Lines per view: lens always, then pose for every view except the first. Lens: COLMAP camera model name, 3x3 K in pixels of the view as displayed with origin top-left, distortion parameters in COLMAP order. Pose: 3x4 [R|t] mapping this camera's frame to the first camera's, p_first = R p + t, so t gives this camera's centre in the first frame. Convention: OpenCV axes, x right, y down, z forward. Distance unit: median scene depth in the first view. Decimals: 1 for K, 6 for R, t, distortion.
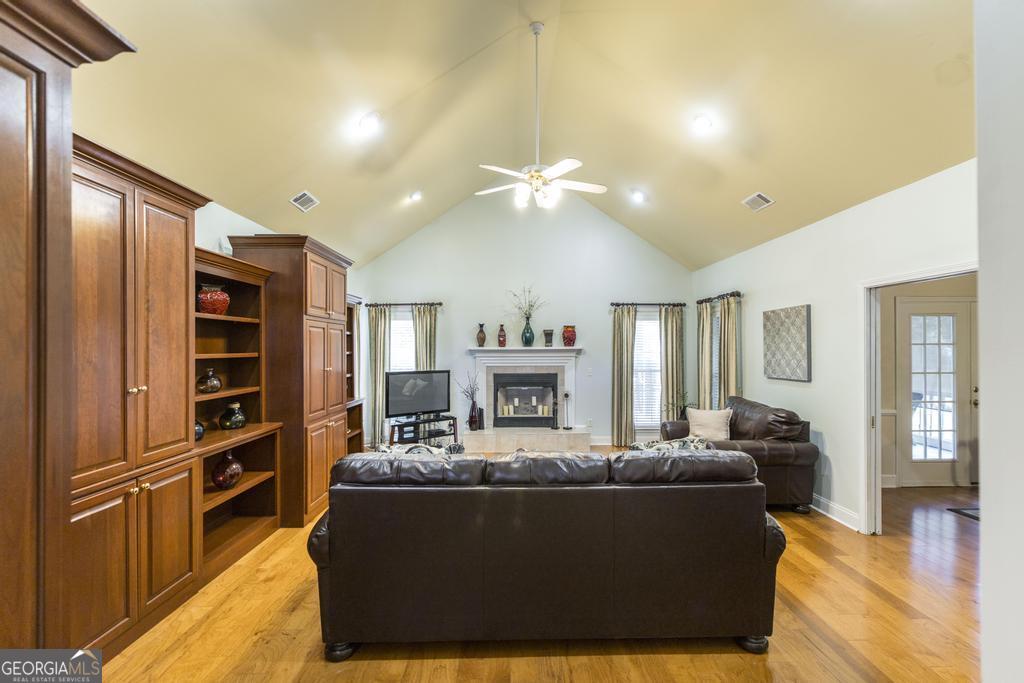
lens RADIAL K [[447.2, 0, 511.2], [0, 447.2, 348.5], [0, 0, 1]] dist [-0.001505, 0.000388]
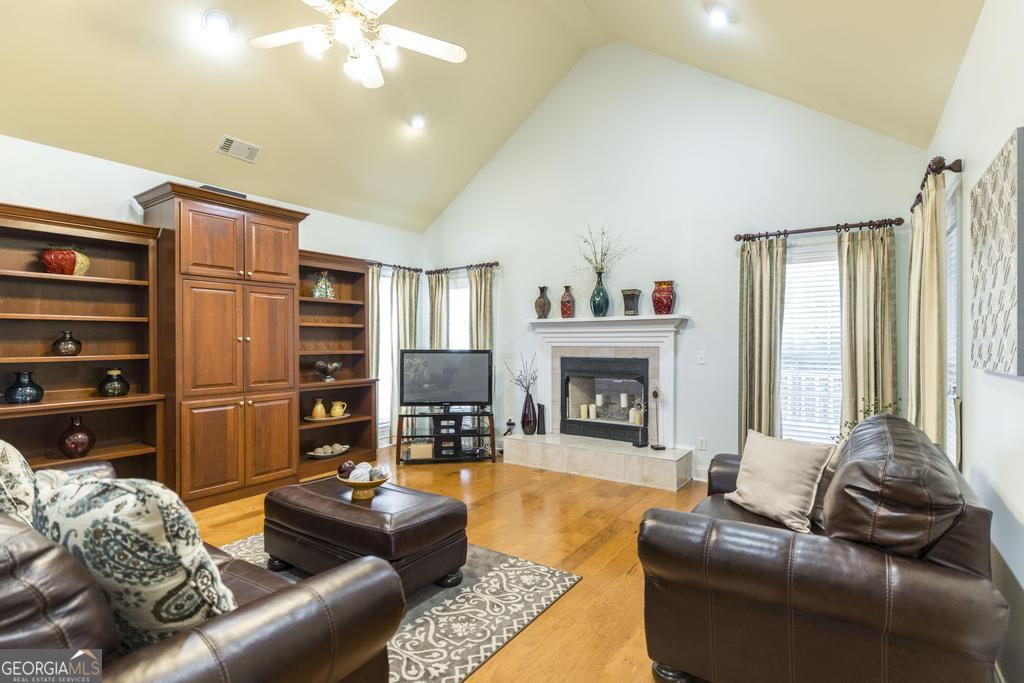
lens RADIAL K [[501.0, 0, 513.3], [0, 501.0, 336.3], [0, 0, 1]] dist [0.003643, 0.001077]
pose [[0.818046, -0.001652, -0.575150, 0.355844], [-0.002341, 0.999978, -0.006203, 0.029365], [0.575147, 0.006421, 0.818025, 0.319091]]
